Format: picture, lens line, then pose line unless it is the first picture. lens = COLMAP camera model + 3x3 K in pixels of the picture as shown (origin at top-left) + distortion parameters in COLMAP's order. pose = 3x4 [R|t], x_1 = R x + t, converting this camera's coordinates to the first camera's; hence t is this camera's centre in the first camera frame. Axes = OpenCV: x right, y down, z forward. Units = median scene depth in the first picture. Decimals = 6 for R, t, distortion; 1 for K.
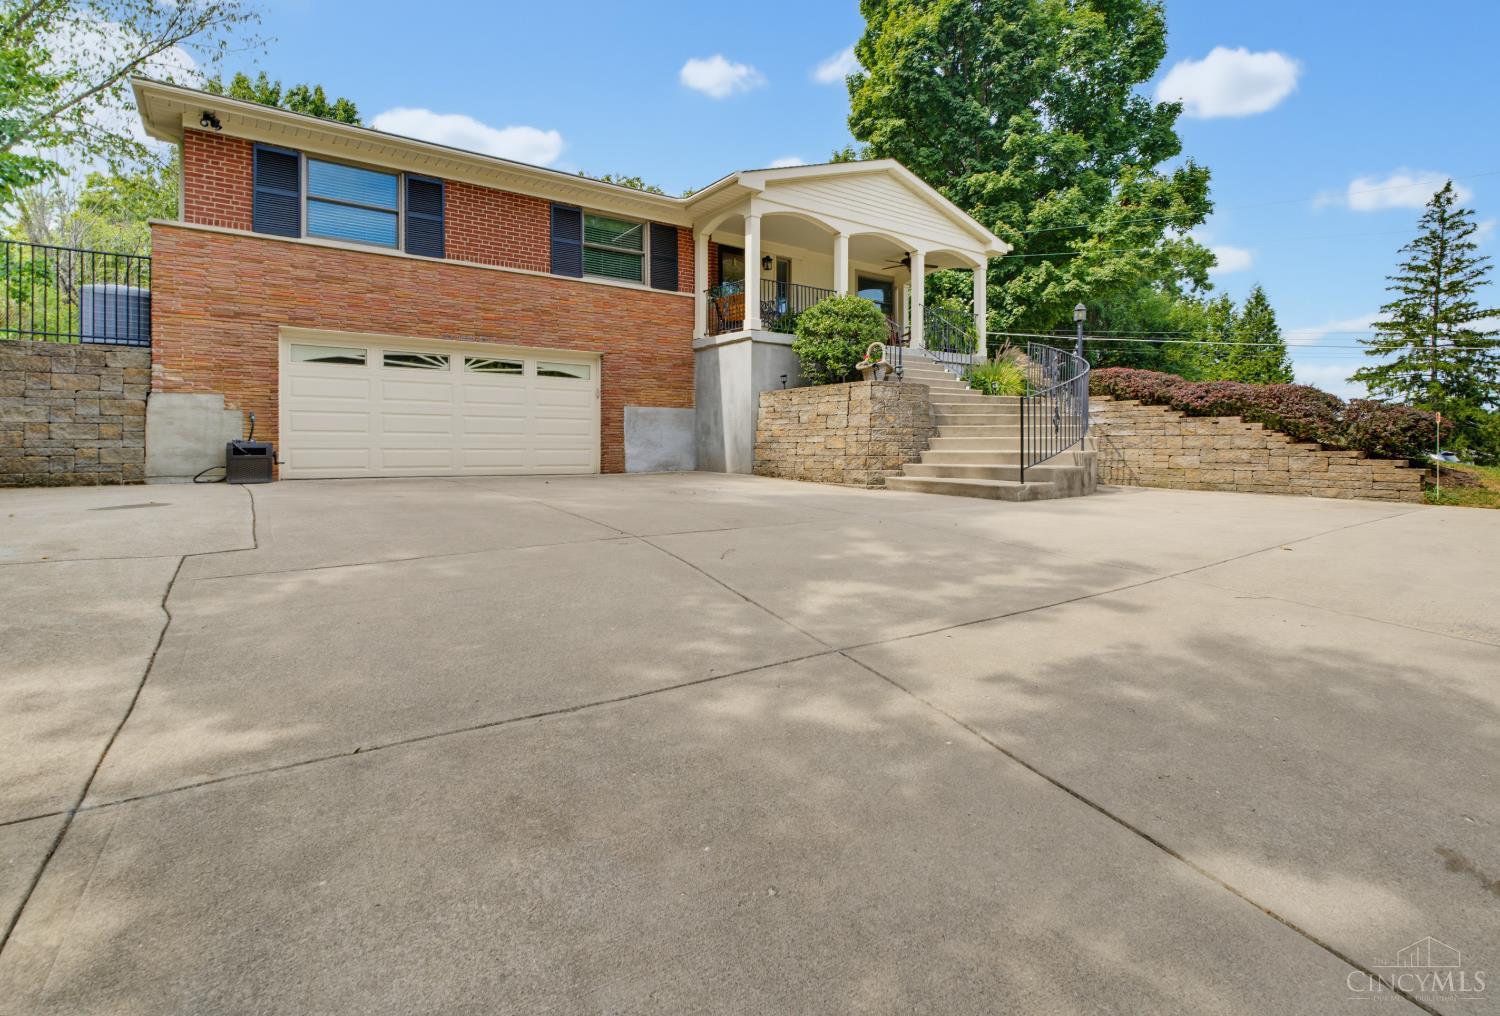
lens RADIAL K [[743.0, 0, 753.8], [0, 743.0, 451.8], [0, 0, 1]] dist [-0.011361, 0.005339]
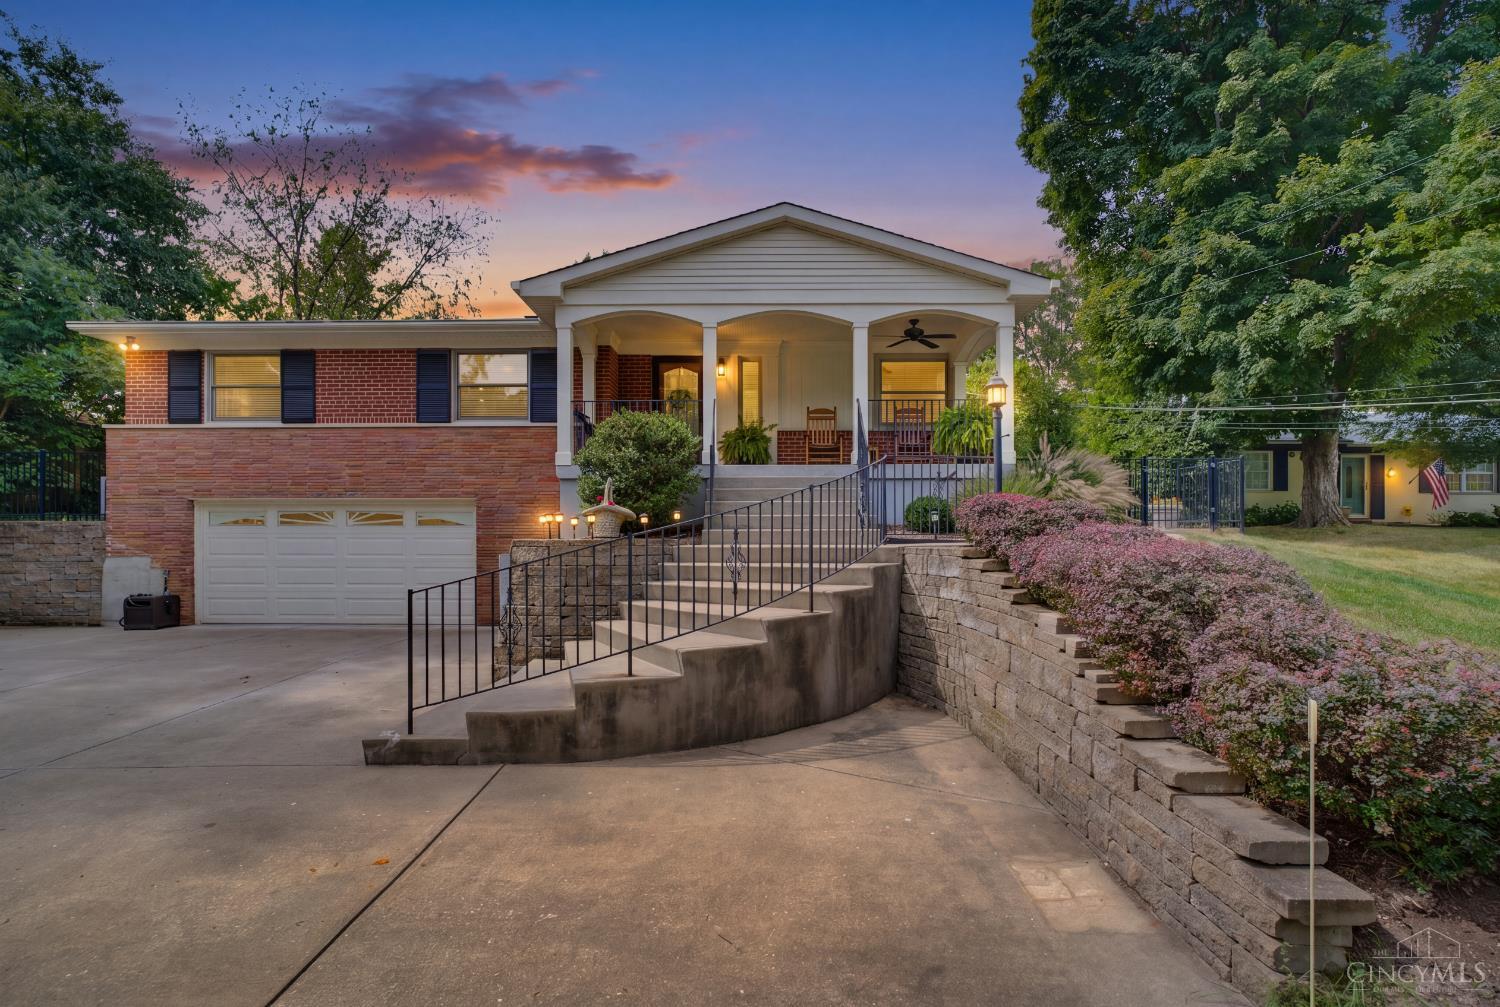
lens RADIAL K [[743.0, 0, 735.6], [0, 743.0, 543.8], [0, 0, 1]] dist [-0.011361, 0.005339]
pose [[0.808447, 0.004023, -0.588555, 0.592225], [-0.001210, 0.999986, 0.005174, -0.076023], [0.588567, -0.003471, 0.808441, 0.405004]]
